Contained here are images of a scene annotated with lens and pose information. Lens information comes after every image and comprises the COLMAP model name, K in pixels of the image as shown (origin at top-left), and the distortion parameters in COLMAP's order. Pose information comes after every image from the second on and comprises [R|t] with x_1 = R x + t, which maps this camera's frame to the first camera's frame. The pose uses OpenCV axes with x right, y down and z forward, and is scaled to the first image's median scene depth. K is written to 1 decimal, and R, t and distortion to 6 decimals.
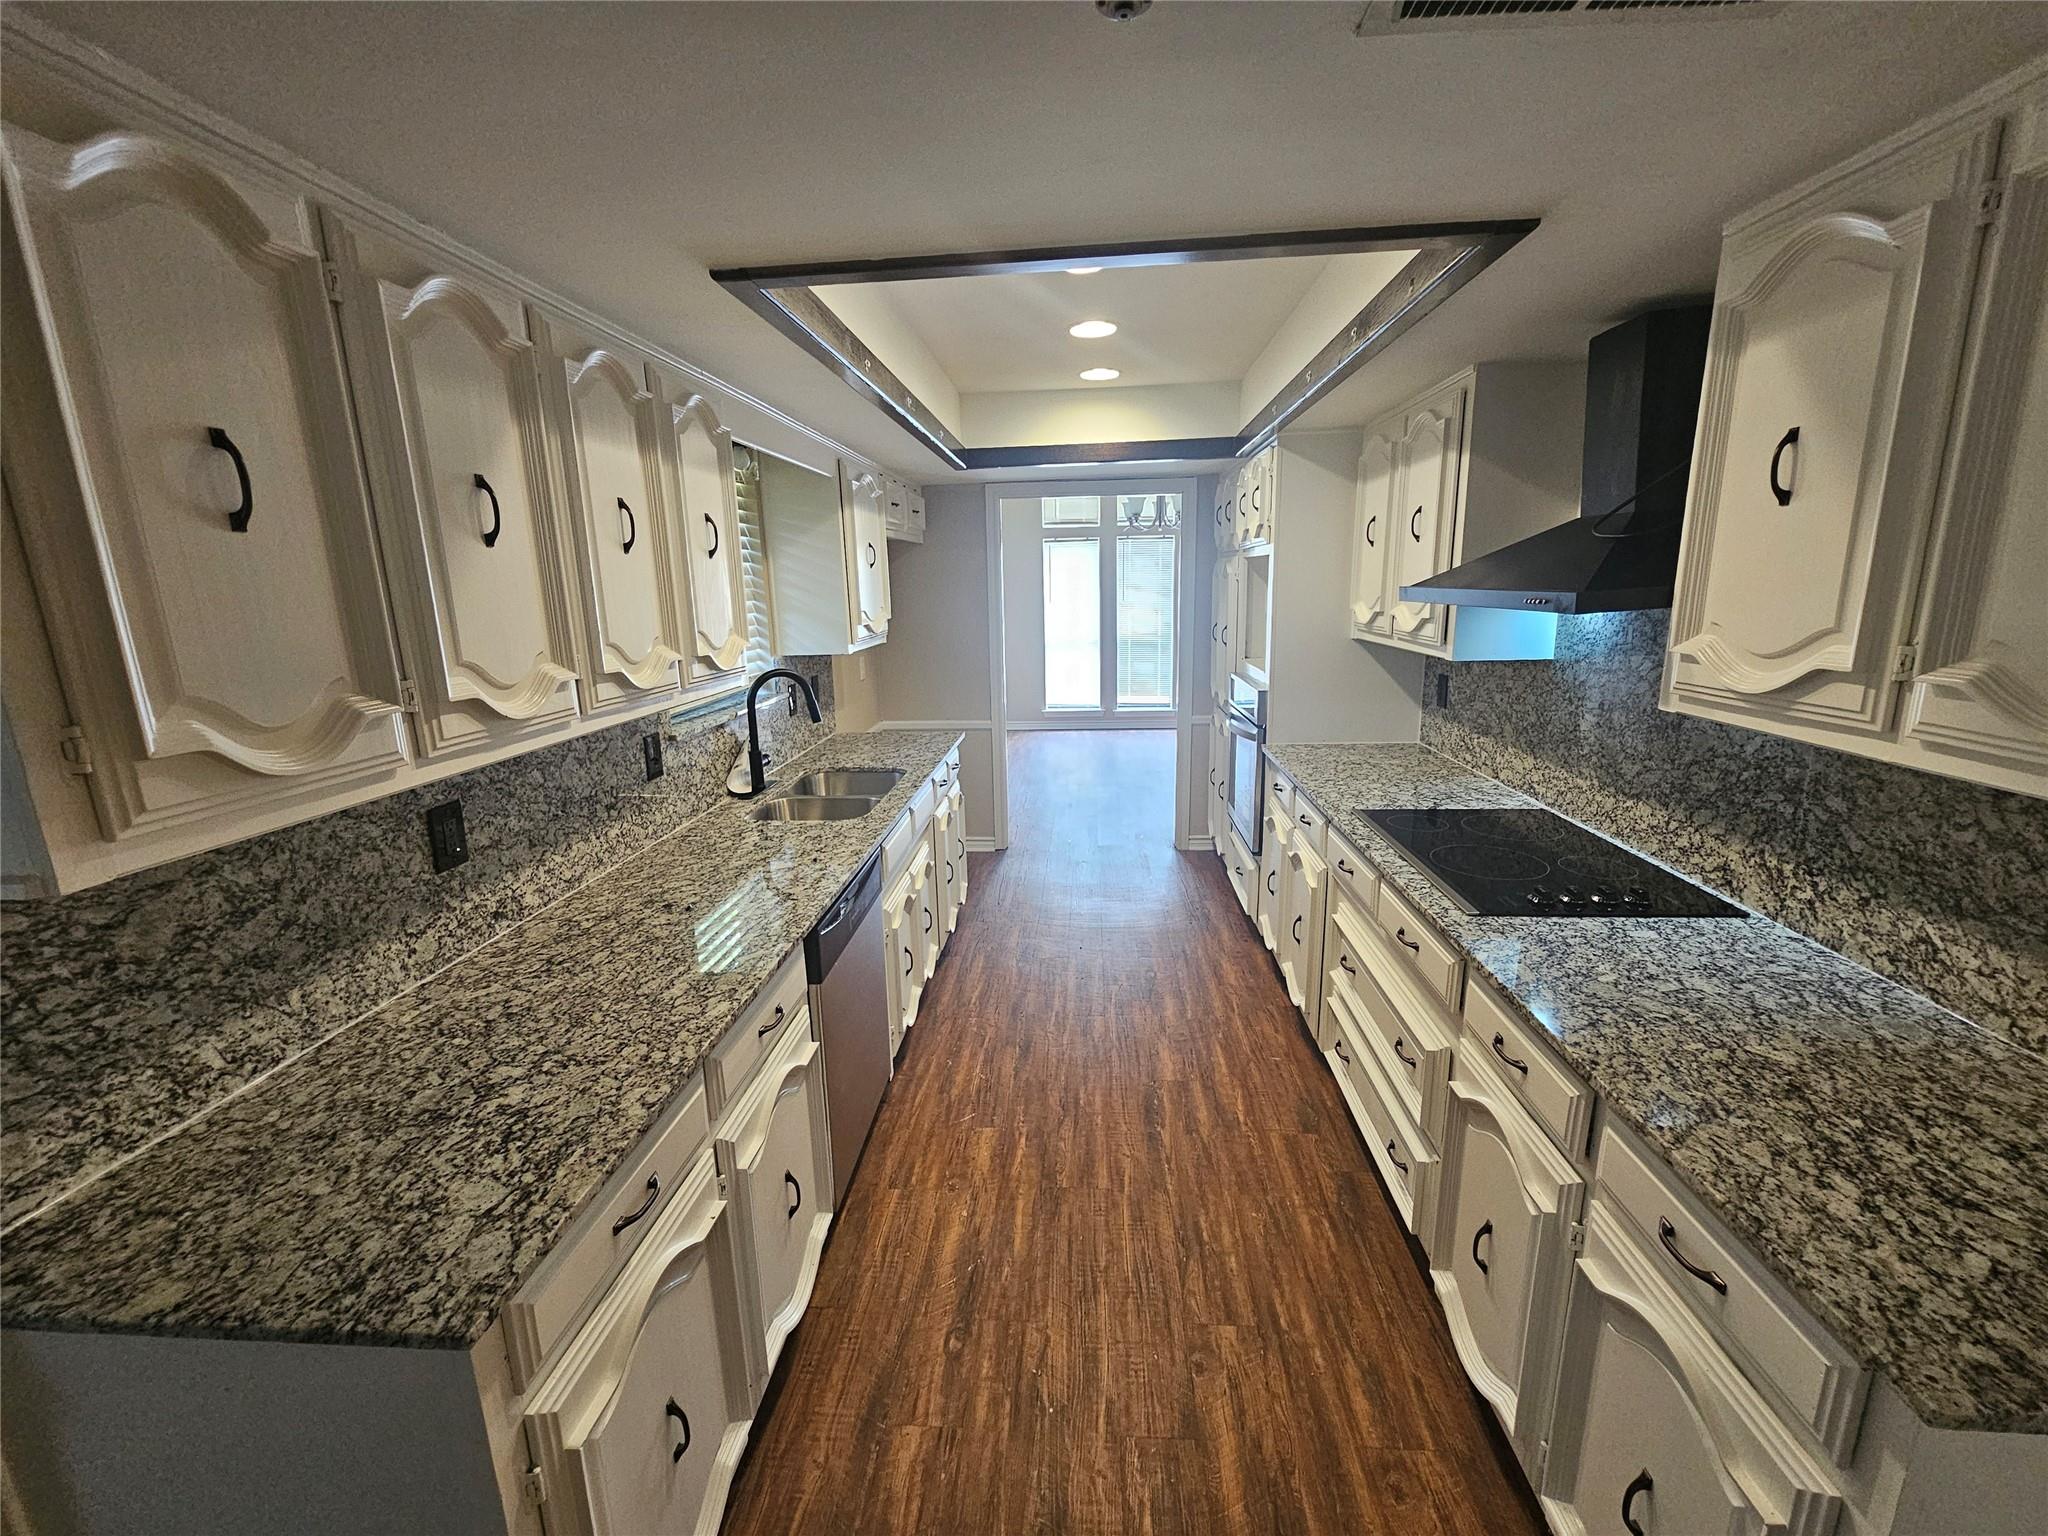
lens RADIAL K [[837.3, 0, 1026.7], [0, 837.3, 772.9], [0, 0, 1]] dist [0.000391, 0.001471]
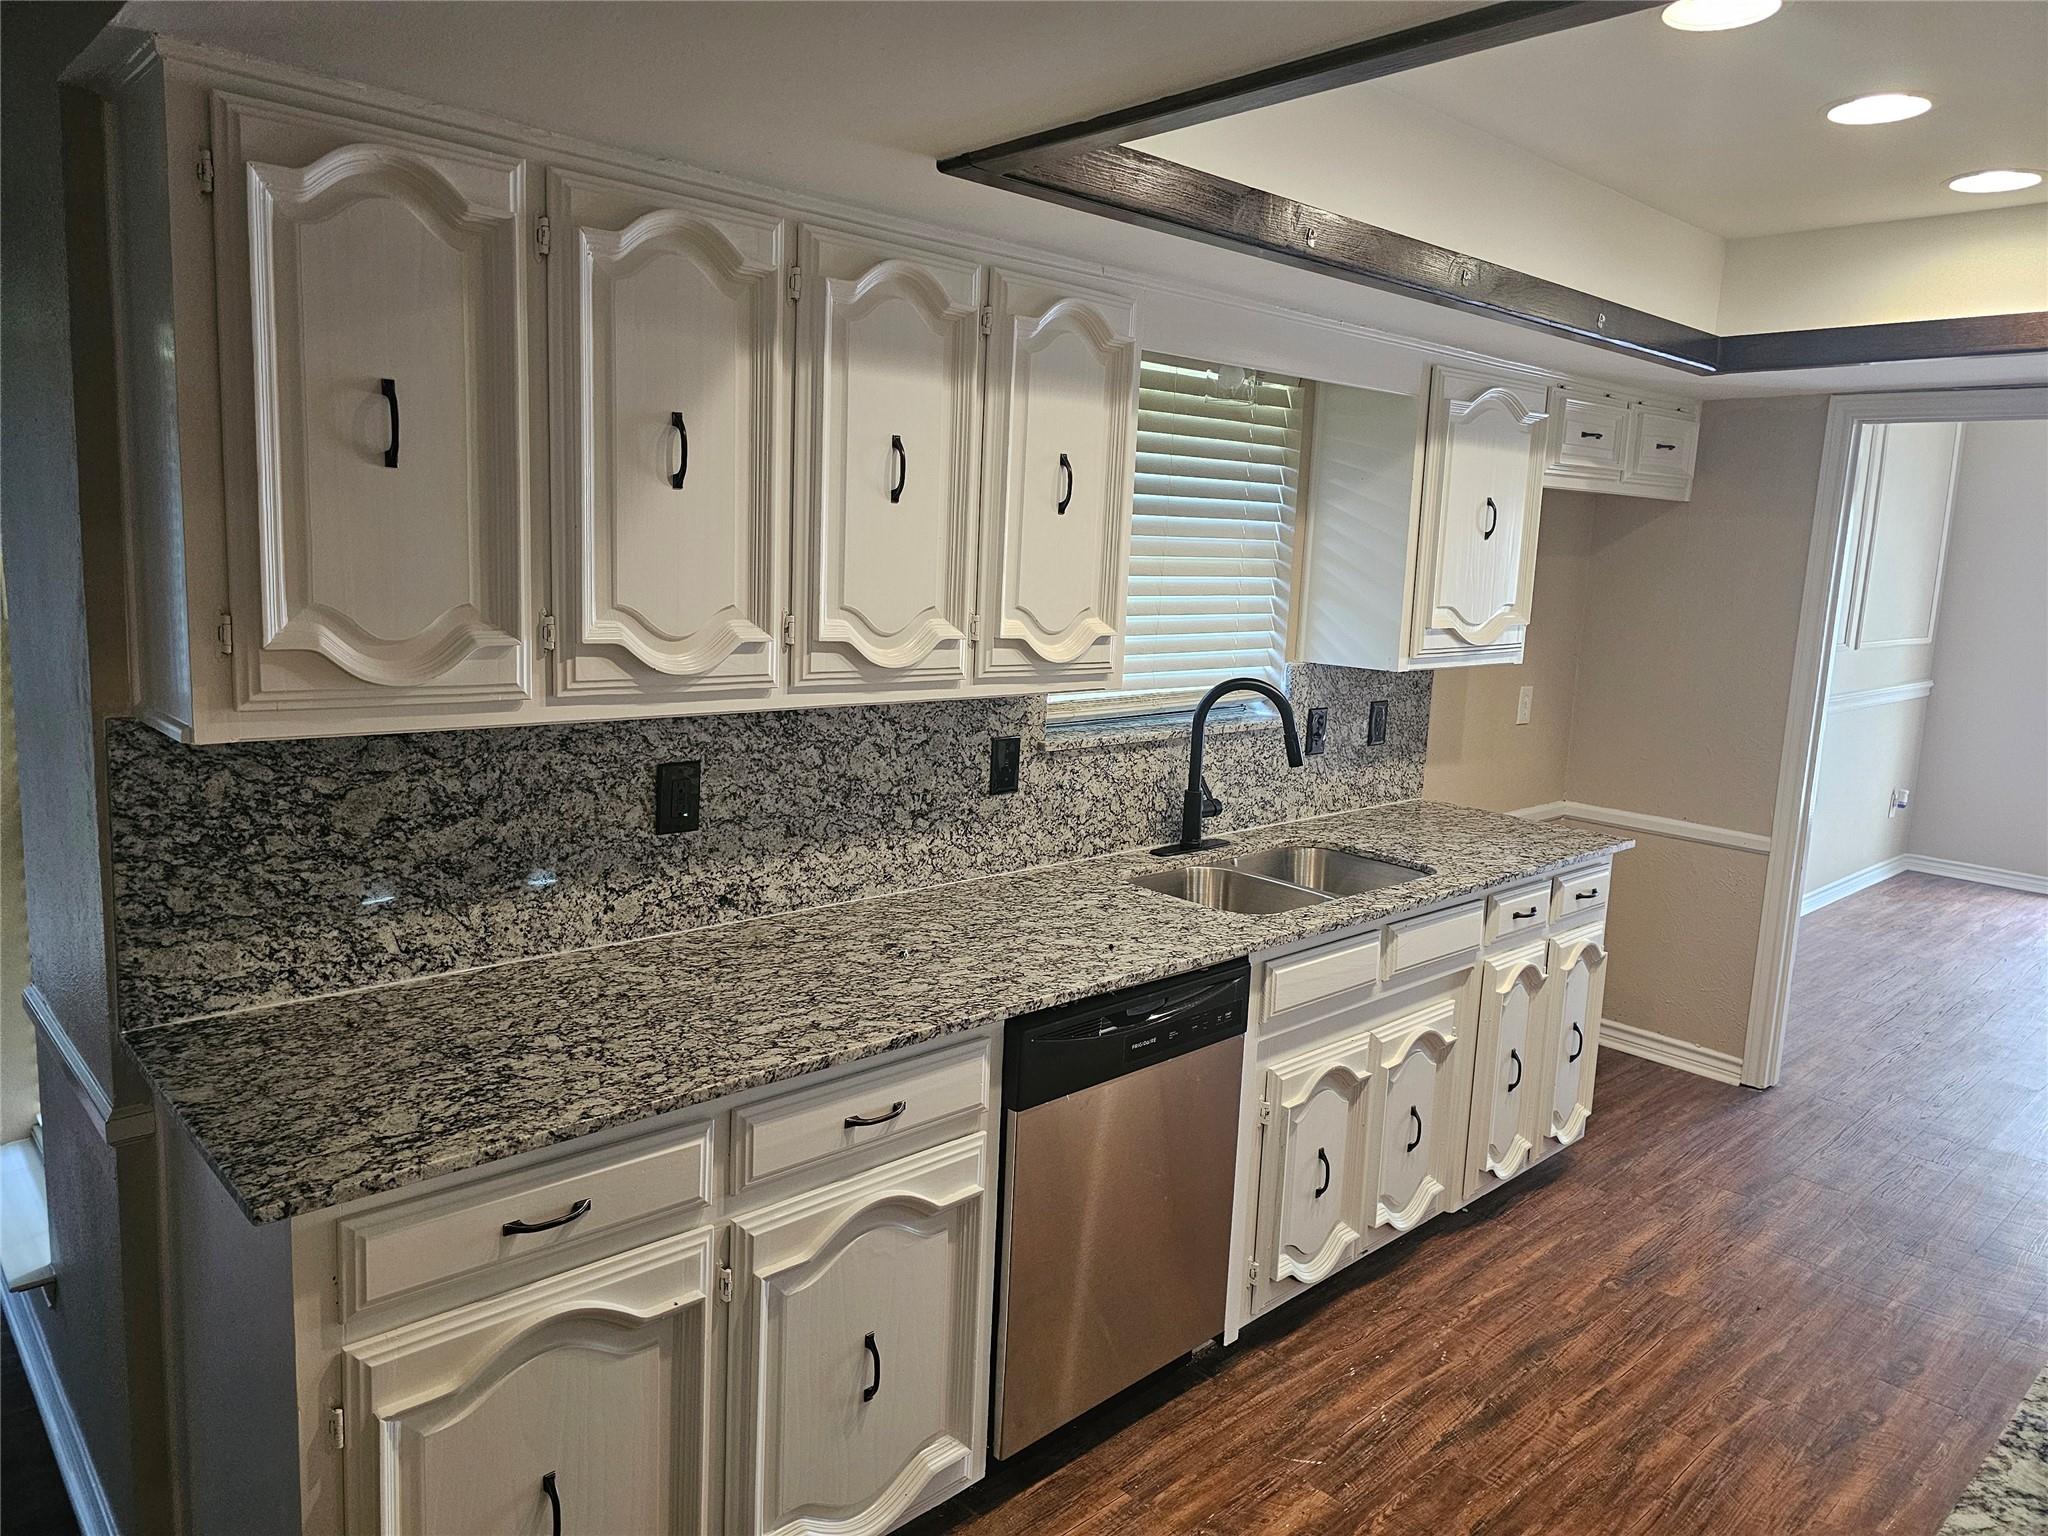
lens RADIAL K [[1376.2, 0, 1032.8], [0, 1376.2, 751.2], [0, 0, 1]] dist [0.039937, -0.021000]
pose [[0.736236, 0.158838, -0.657819, 0.678136], [-0.210564, 0.977580, 0.000383, -0.065218], [0.643132, 0.138231, 0.753176, 0.134456]]
